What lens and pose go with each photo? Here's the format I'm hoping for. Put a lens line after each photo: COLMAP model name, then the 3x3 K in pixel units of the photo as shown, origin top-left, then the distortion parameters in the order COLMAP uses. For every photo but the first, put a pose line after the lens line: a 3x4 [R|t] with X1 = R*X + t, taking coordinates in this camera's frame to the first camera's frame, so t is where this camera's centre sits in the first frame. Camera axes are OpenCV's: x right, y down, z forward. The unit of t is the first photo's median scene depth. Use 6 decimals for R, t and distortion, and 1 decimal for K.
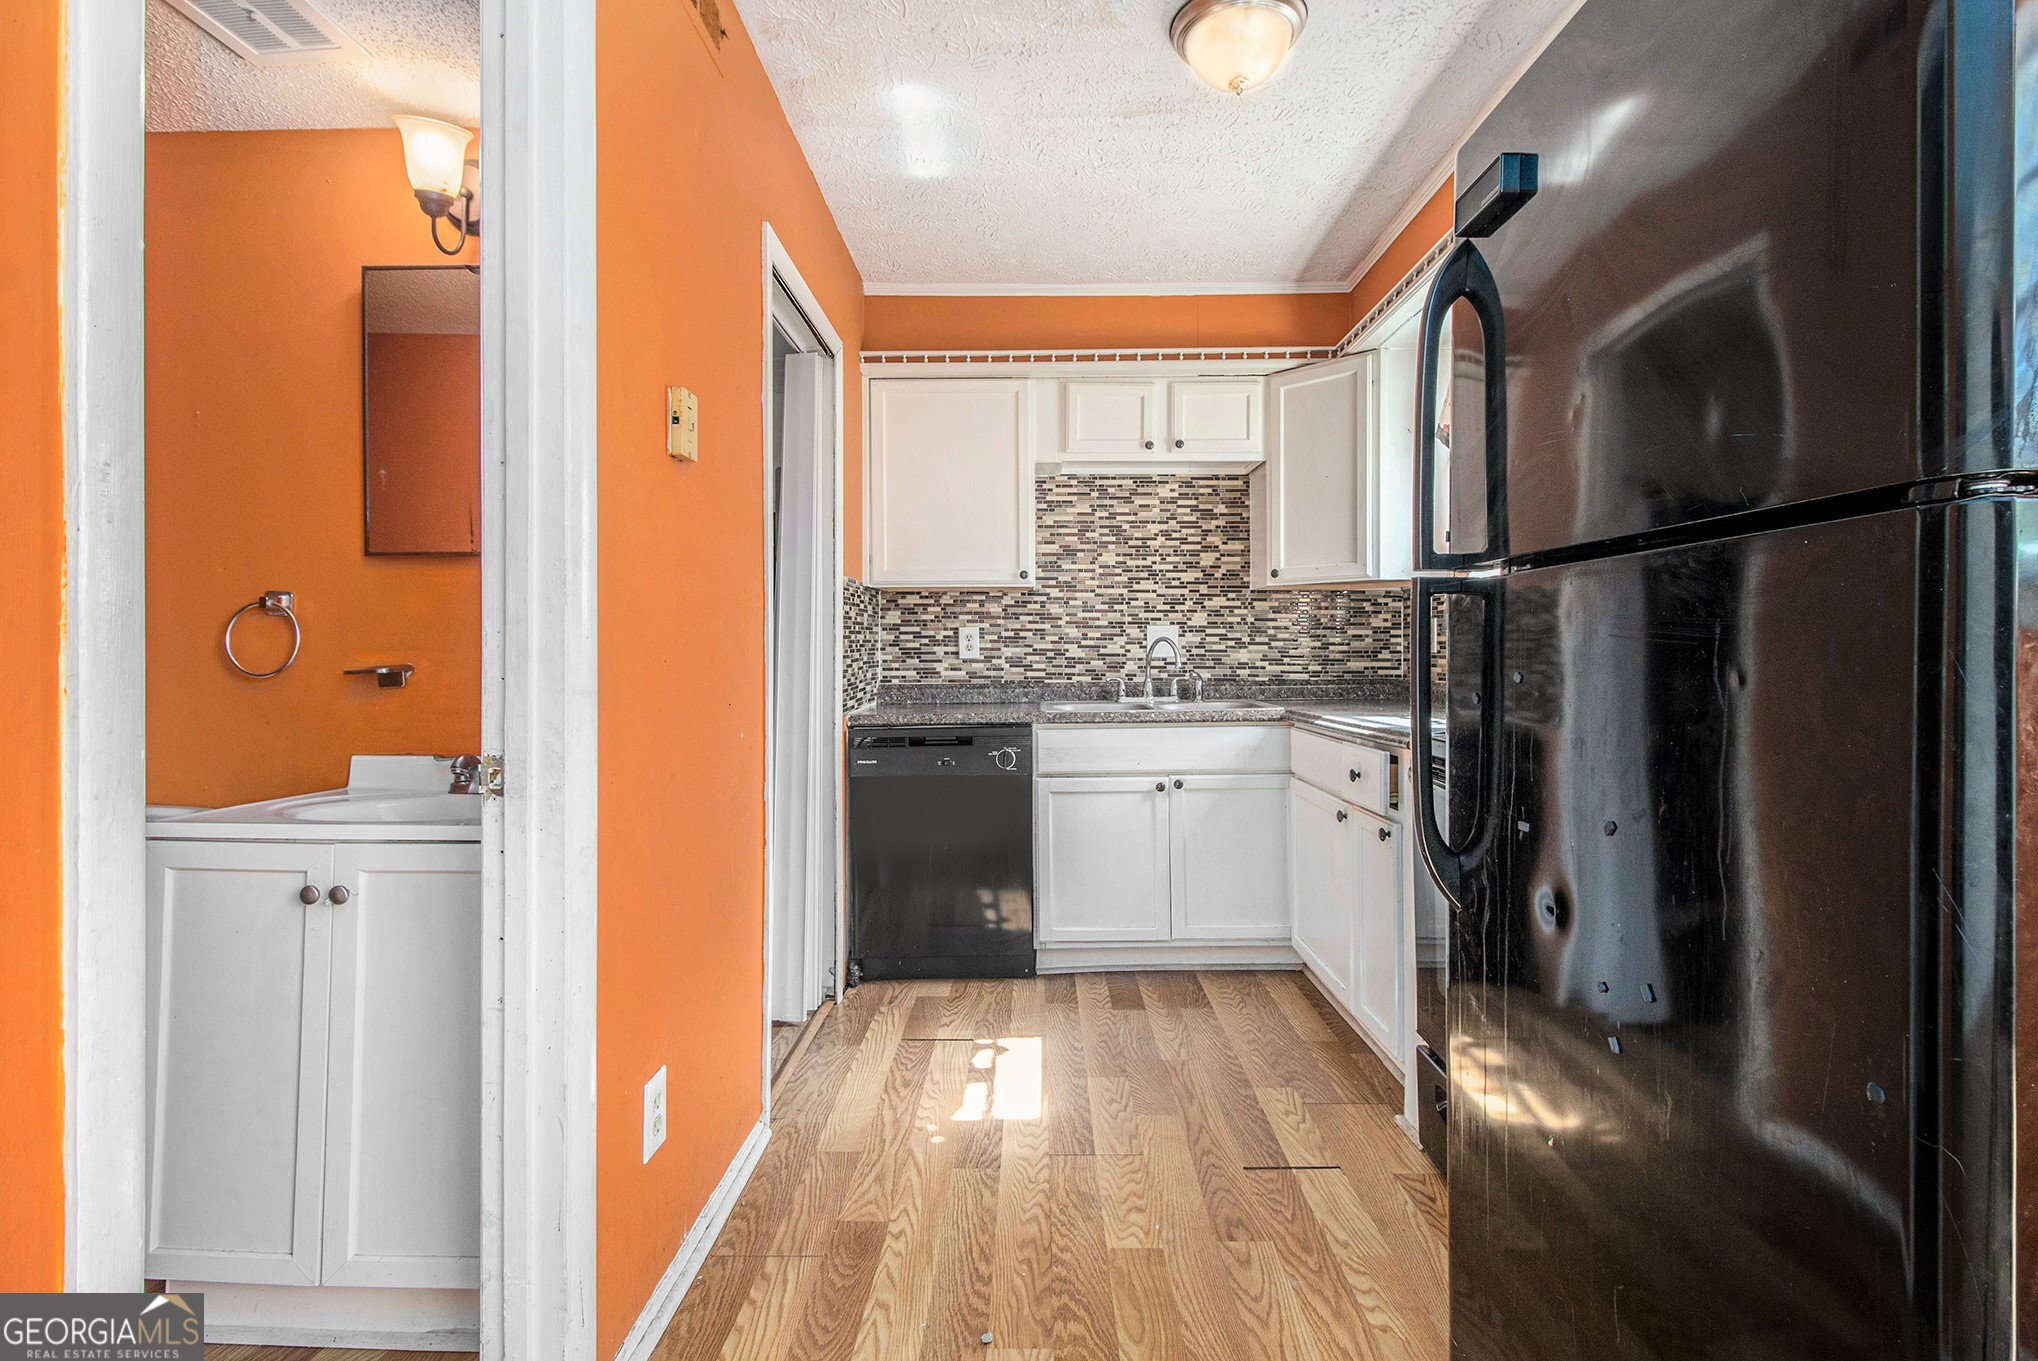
lens RADIAL K [[986.1, 0, 1041.5], [0, 986.1, 638.4], [0, 0, 1]] dist [0.026070, -0.017461]
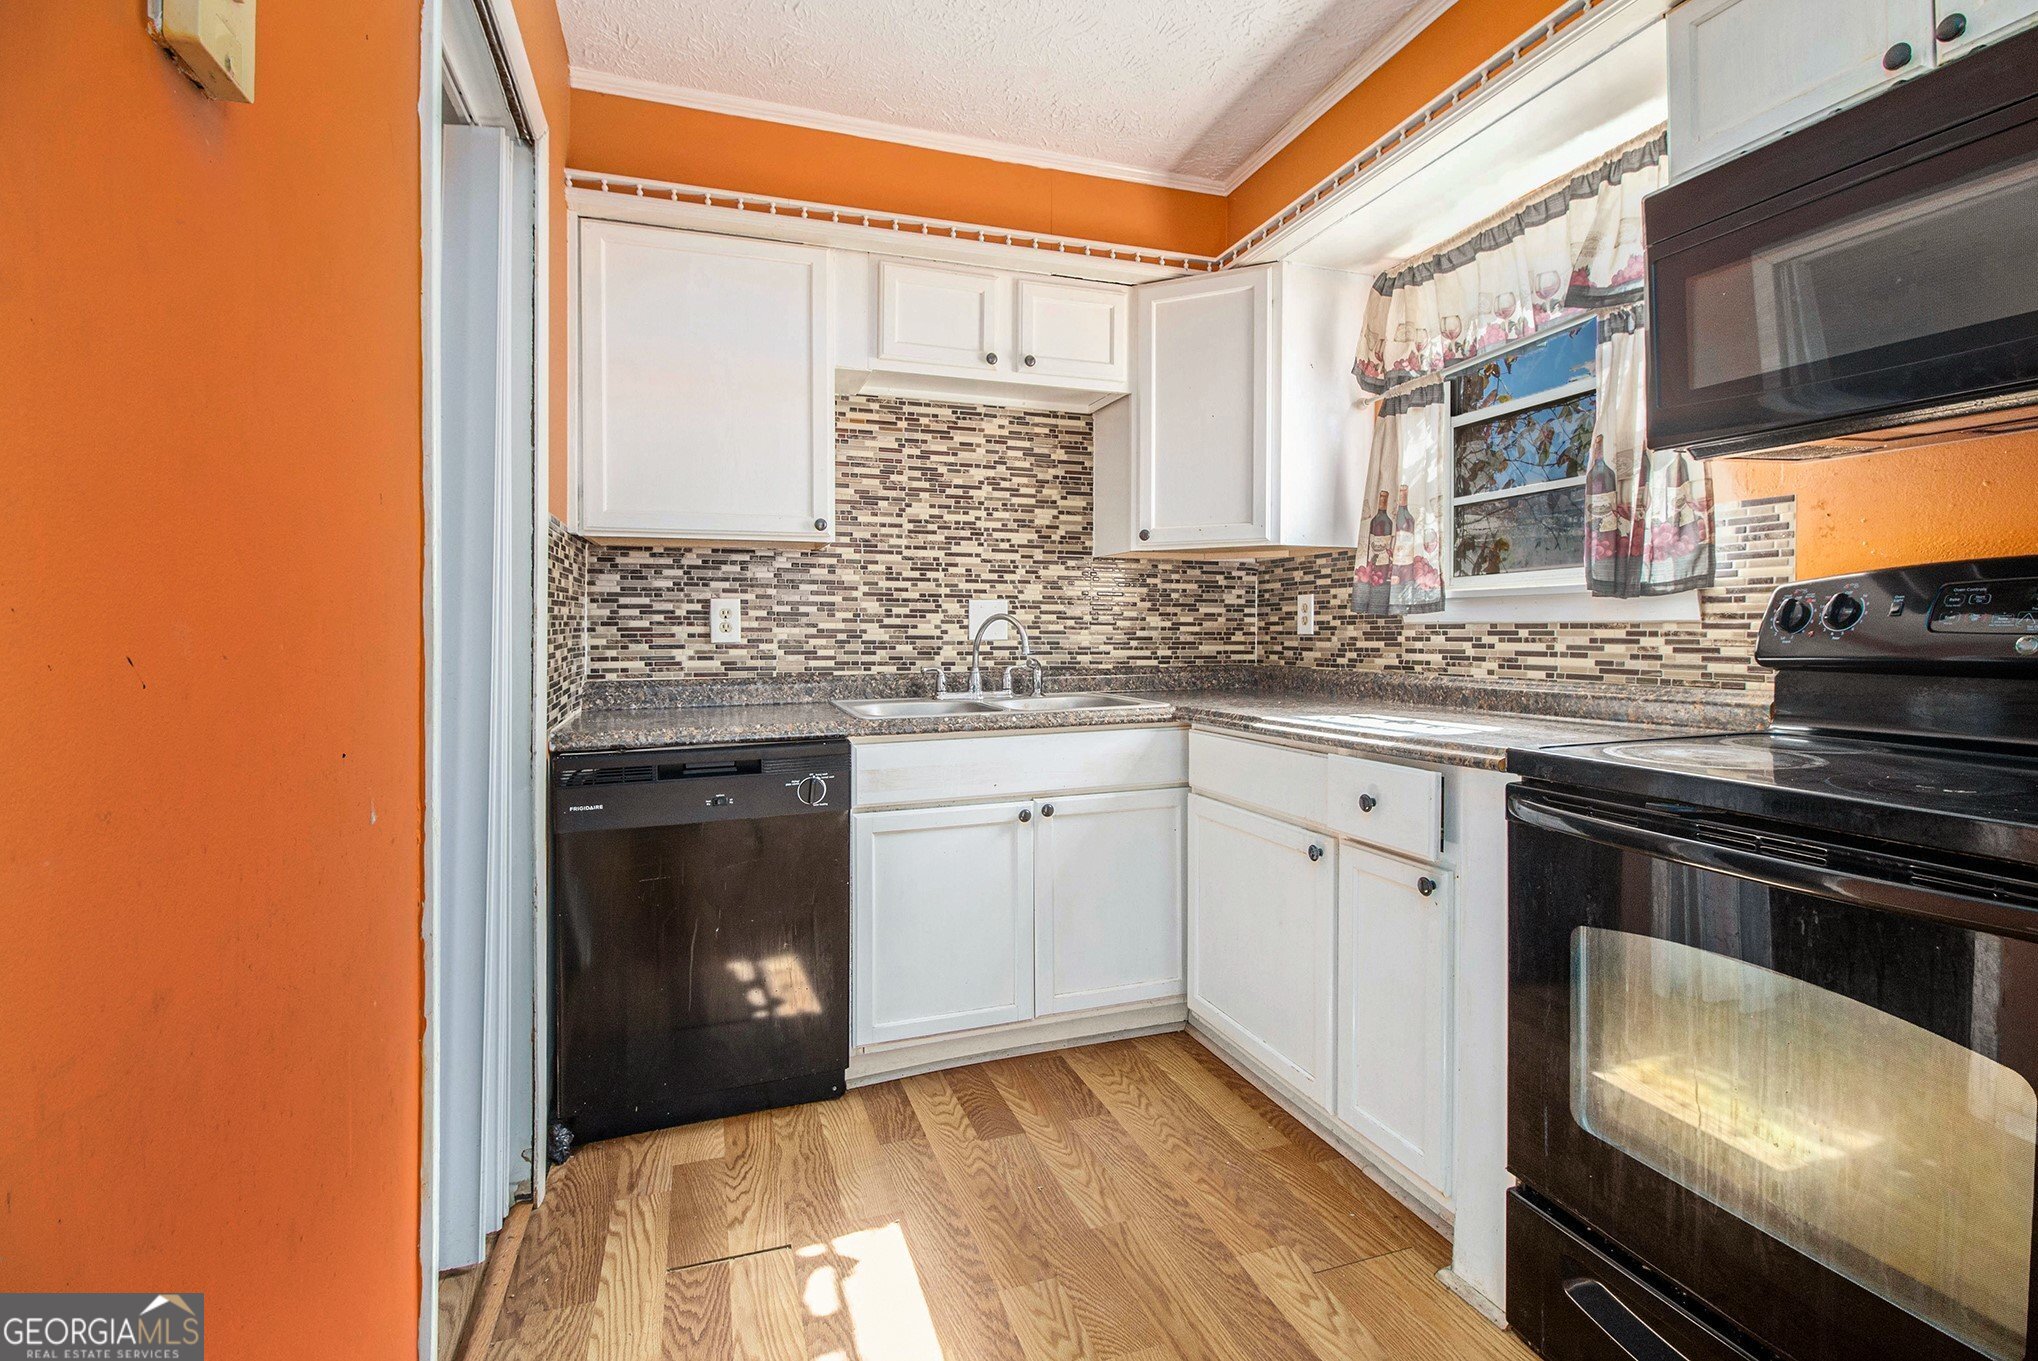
lens RADIAL K [[981.5, 0, 1077.6], [0, 981.5, 633.5], [0, 0, 1]] dist [0.013397, -0.016508]
pose [[0.937873, -0.000552, 0.346977, -0.082294], [-0.003538, 0.999932, 0.011154, 0.004922], [-0.346959, -0.011689, 0.937807, 0.251880]]
